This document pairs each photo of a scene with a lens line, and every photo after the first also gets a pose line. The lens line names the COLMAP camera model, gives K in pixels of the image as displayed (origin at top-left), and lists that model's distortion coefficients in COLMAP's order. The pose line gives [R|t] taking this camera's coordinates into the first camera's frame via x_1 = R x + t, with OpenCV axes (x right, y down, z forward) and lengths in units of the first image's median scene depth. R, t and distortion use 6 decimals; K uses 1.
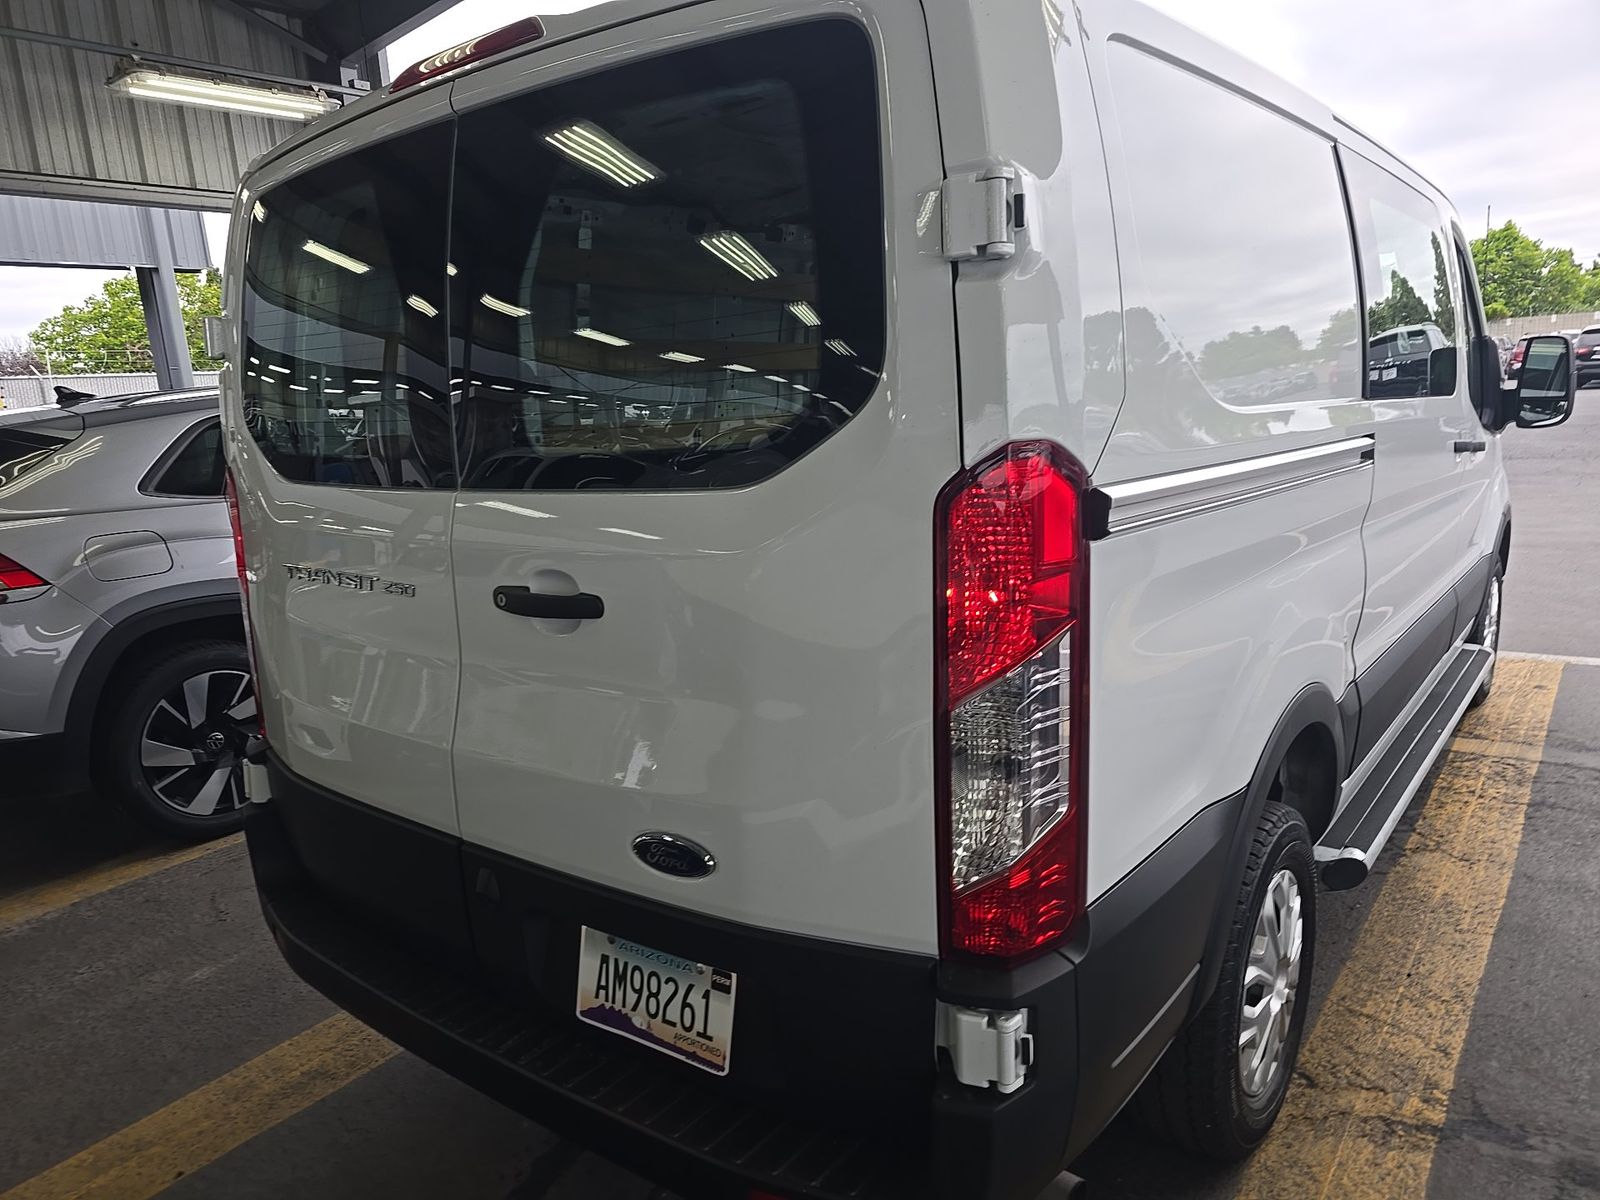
lens RADIAL K [[1080.9, 0, 795.5], [0, 1080.9, 599.6], [0, 0, 1]] dist [0.052931, -0.045064]
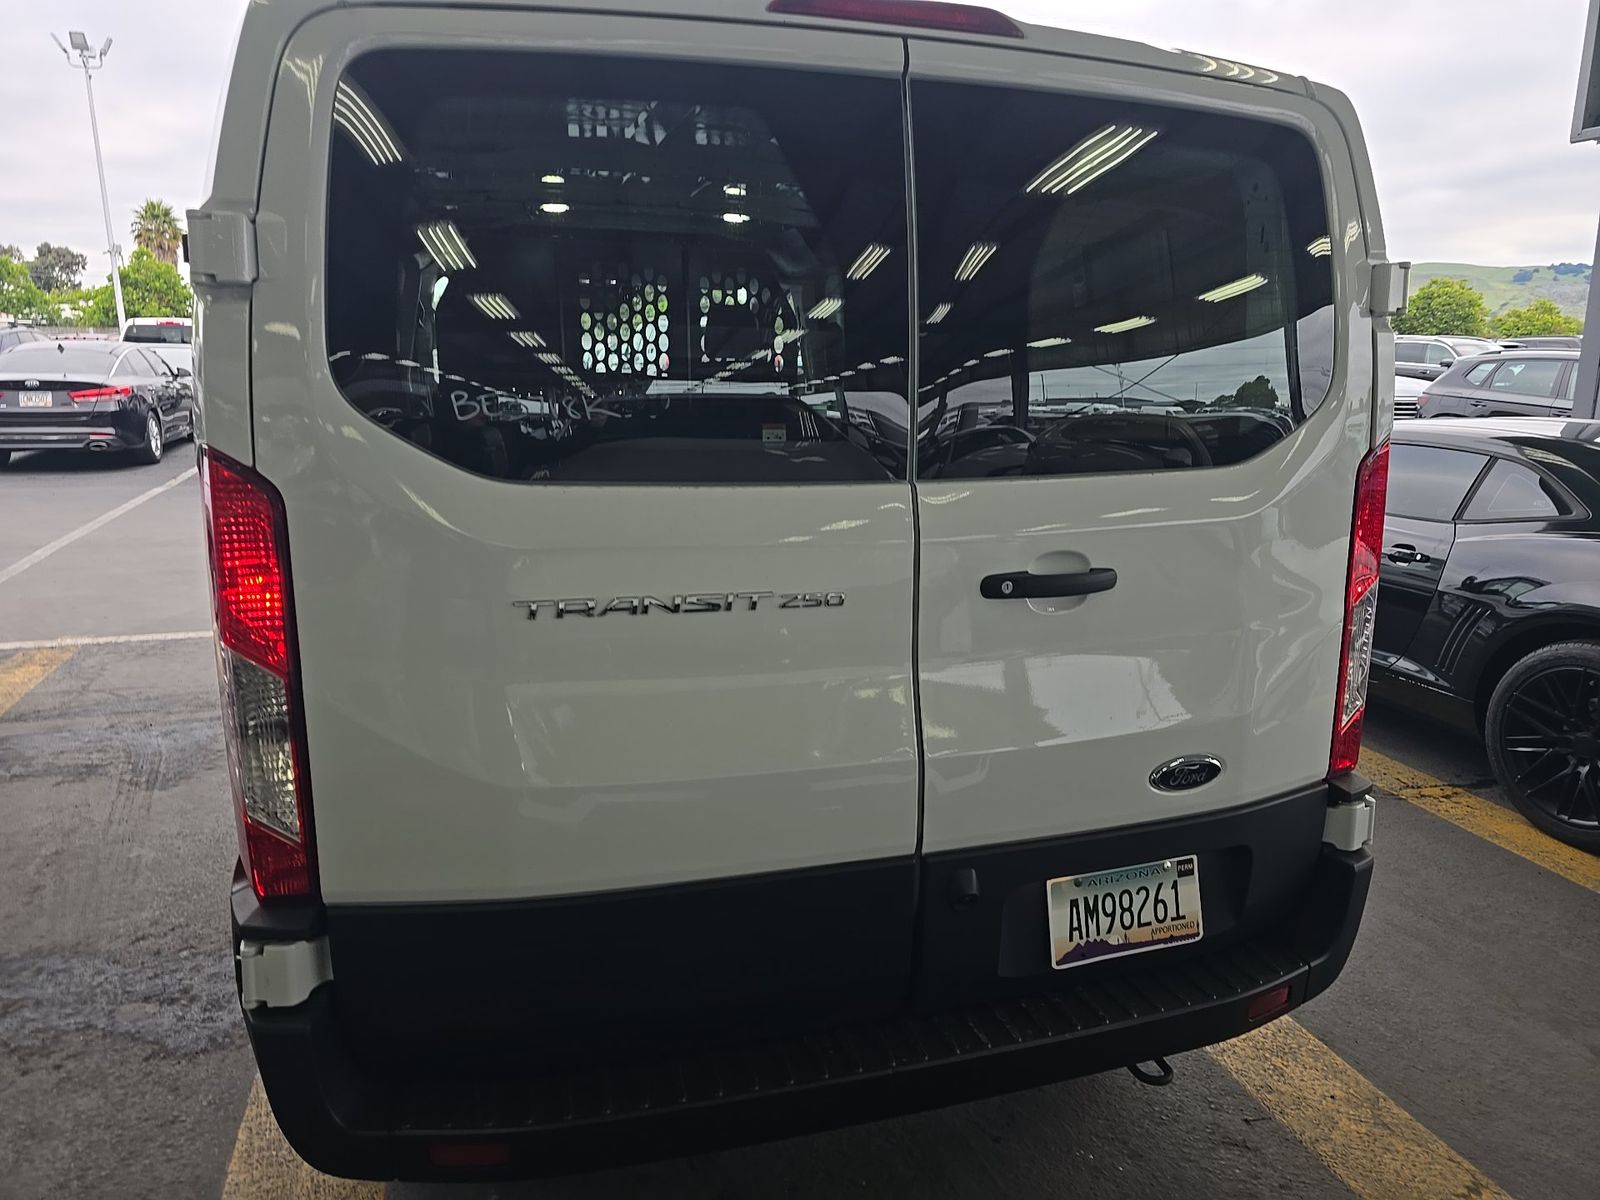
lens RADIAL K [[1068.7, 0, 831.1], [0, 1068.7, 598.3], [0, 0, 1]] dist [0.048757, -0.037882]
pose [[0.575355, -0.117675, 0.809394, -1.182677], [0.117413, 0.991230, 0.060649, -0.070544], [-0.809432, 0.060139, 0.584125, 0.557904]]
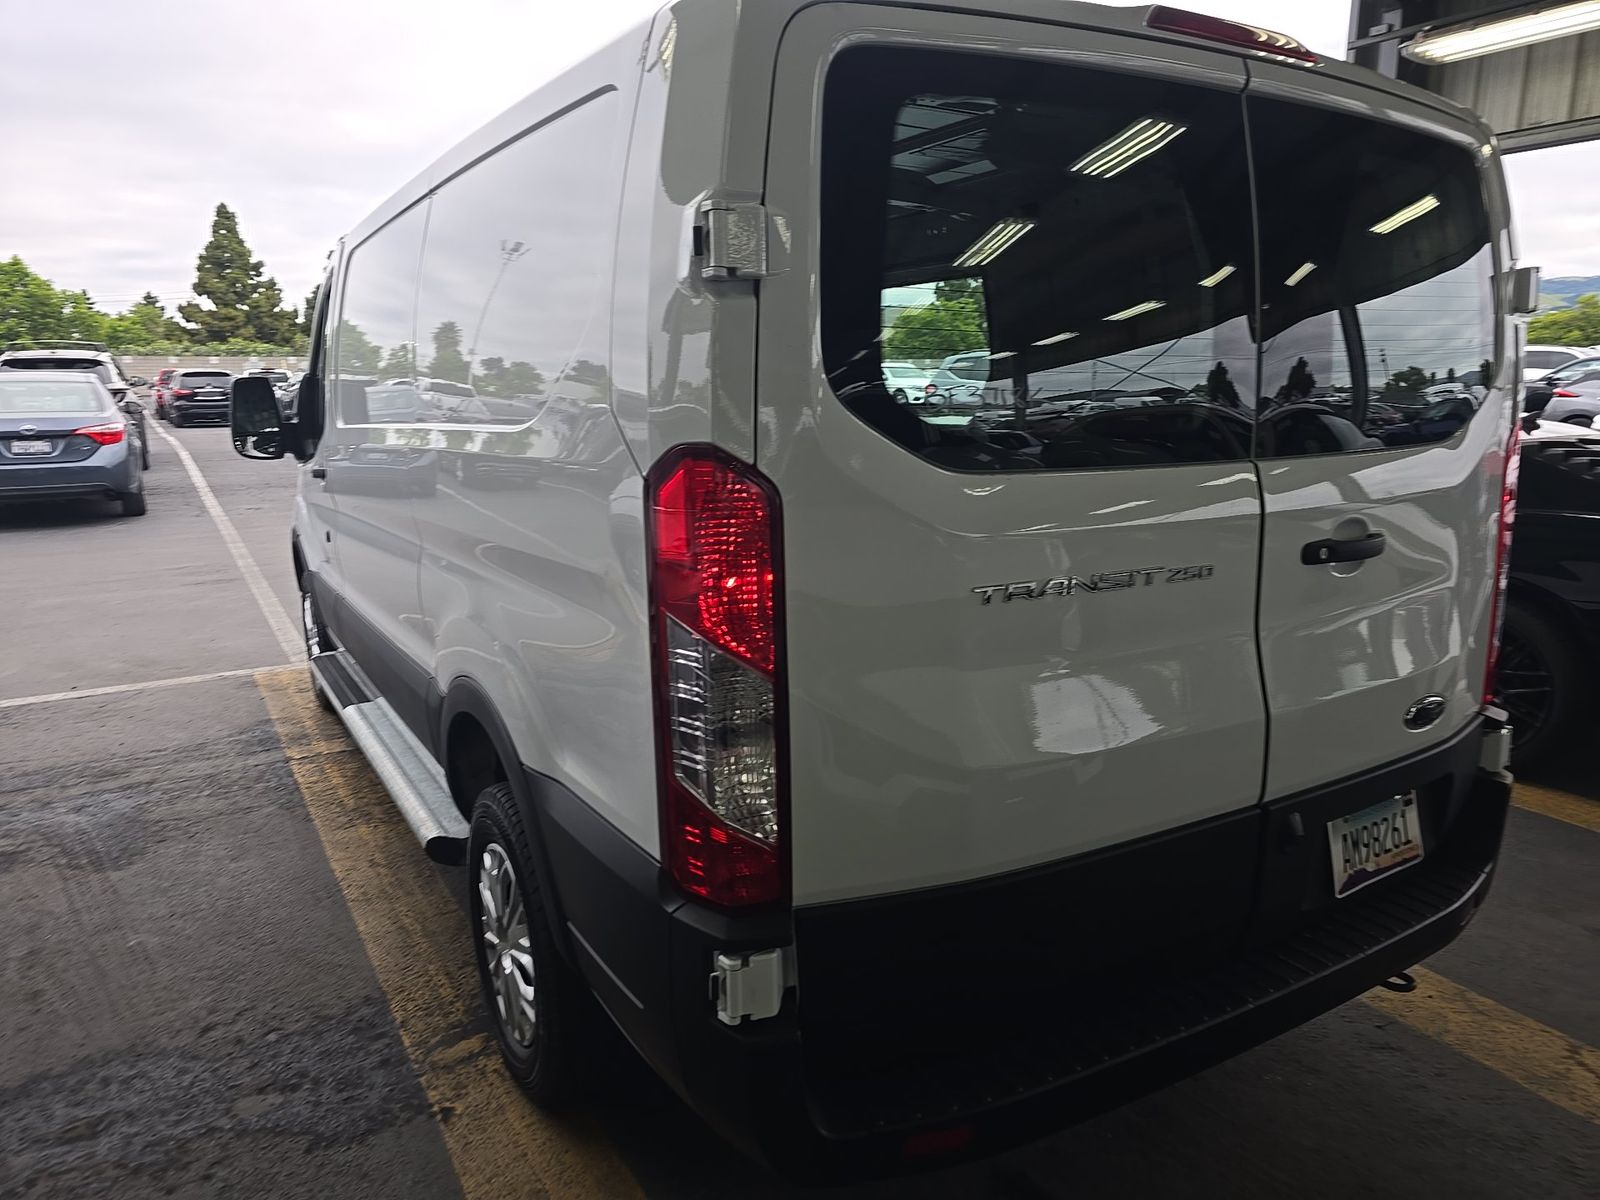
lens RADIAL K [[1080.9, 0, 795.5], [0, 1080.9, 599.6], [0, 0, 1]] dist [0.052931, -0.045064]
pose [[0.363735, -0.134661, 0.921718, -1.523859], [0.167044, 0.982885, 0.077677, -0.132262], [-0.916402, 0.125713, 0.380004, 1.087273]]
